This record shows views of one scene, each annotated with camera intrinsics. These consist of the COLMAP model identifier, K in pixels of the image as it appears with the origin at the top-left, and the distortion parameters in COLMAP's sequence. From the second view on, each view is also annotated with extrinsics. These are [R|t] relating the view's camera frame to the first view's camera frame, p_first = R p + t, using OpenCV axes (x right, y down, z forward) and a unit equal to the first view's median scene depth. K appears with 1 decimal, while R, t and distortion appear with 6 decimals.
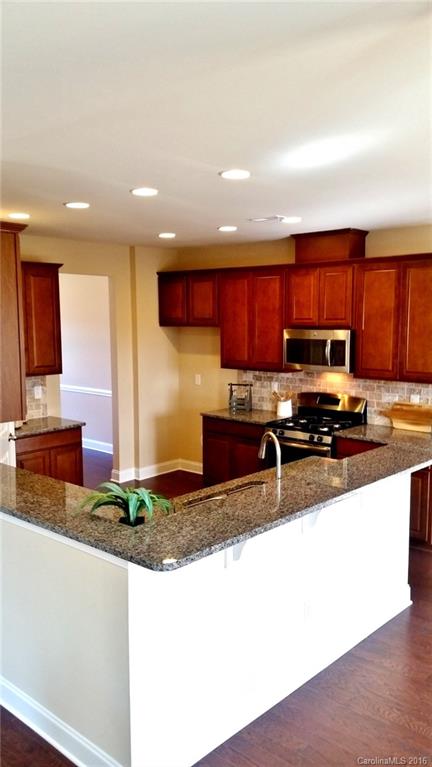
lens RADIAL K [[639.4, 0, 216.0], [0, 639.4, 383.5], [0, 0, 1]] dist [0.033205, -0.001126]
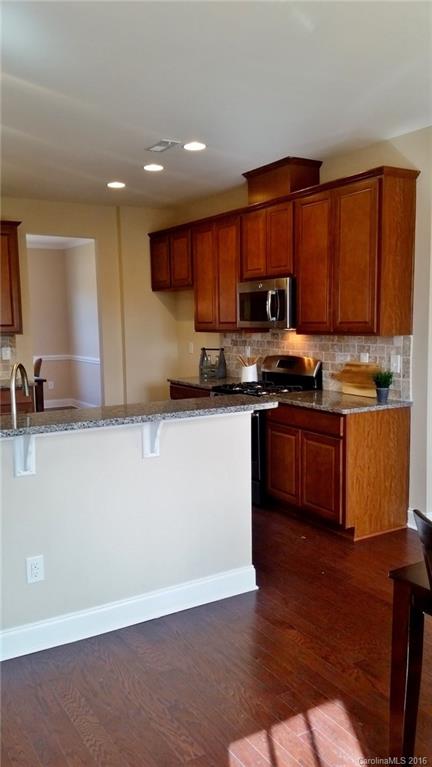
lens RADIAL K [[639.4, 0, 216.0], [0, 639.4, 383.5], [0, 0, 1]] dist [0.033205, -0.001126]
pose [[0.960794, 0.020024, -0.276539, 0.335351], [-0.021349, 0.999770, -0.001782, 0.059225], [0.276440, 0.007616, 0.961001, 0.142576]]
